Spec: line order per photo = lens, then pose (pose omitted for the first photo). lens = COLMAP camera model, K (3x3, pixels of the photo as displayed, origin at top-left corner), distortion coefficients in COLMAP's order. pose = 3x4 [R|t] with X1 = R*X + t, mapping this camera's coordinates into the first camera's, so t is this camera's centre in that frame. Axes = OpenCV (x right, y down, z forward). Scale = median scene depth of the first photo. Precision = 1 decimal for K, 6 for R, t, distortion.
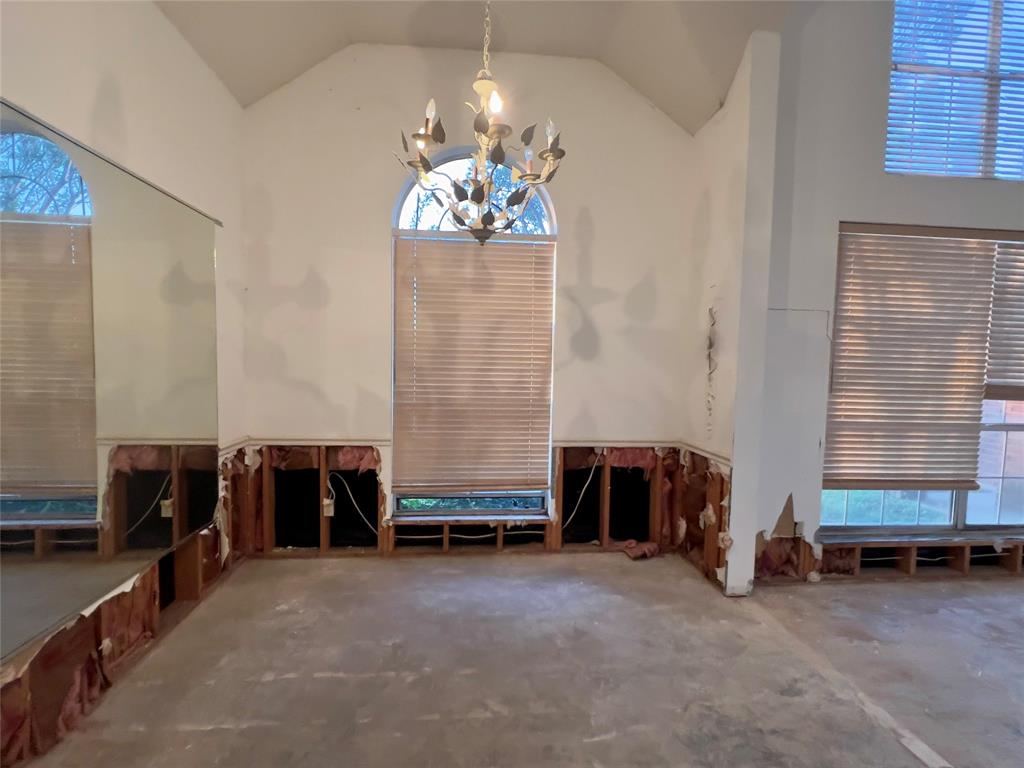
lens RADIAL K [[516.3, 0, 511.4], [0, 516.3, 393.5], [0, 0, 1]] dist [0.000842, -0.000332]
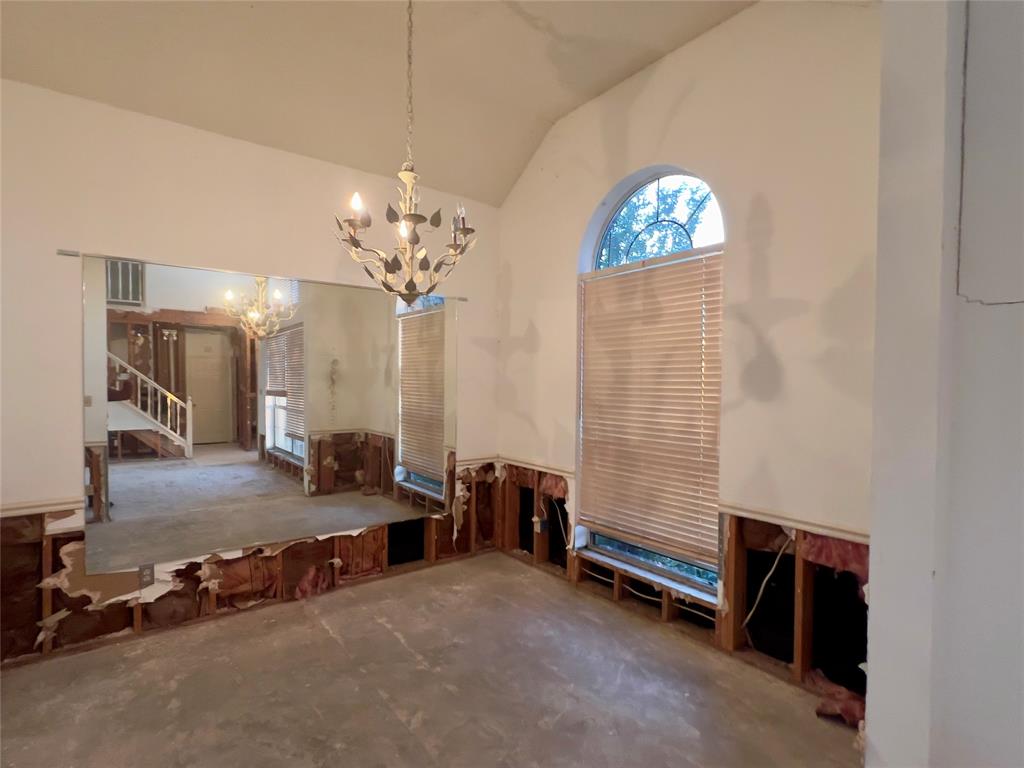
lens RADIAL K [[516.3, 0, 511.4], [0, 516.3, 393.5], [0, 0, 1]] dist [0.000842, -0.000332]
pose [[0.527943, 0.007031, -0.849251, 0.590309], [-0.053639, 0.998245, -0.025081, -0.038663], [0.847584, 0.058794, 0.527394, 0.326537]]
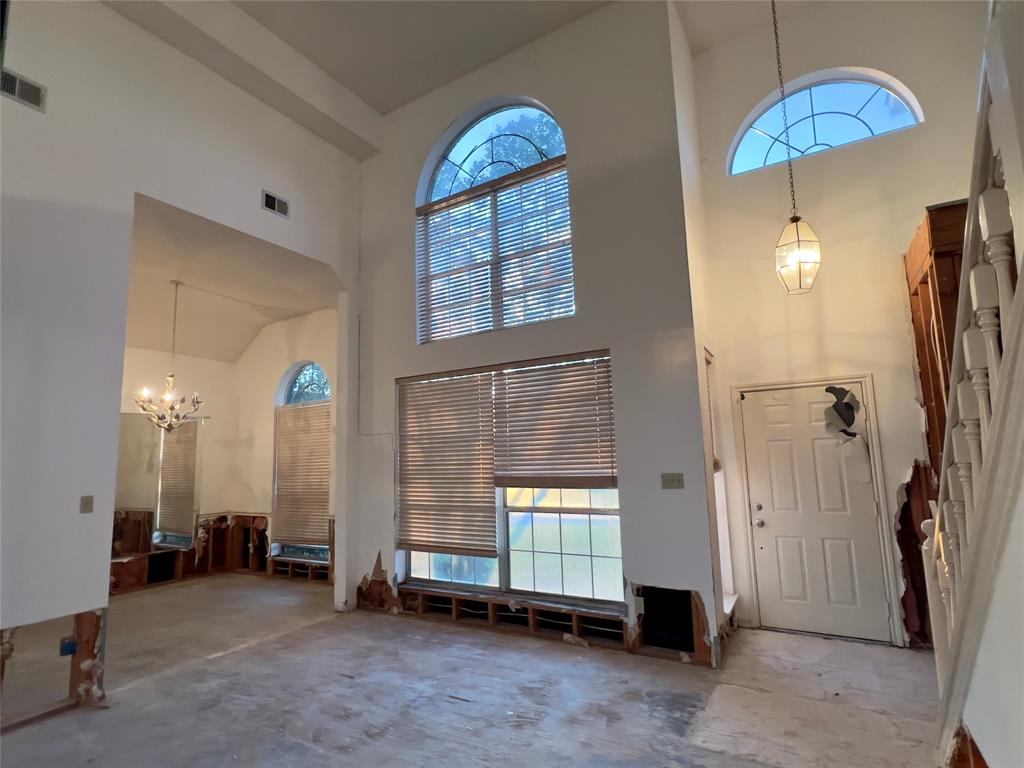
lens RADIAL K [[516.3, 0, 511.4], [0, 516.3, 393.5], [0, 0, 1]] dist [0.000842, -0.000332]
pose [[0.806101, -0.120729, -0.579332, 1.669702], [0.009576, 0.981502, -0.191214, 0.026875], [0.591700, 0.148590, 0.792346, -0.068952]]
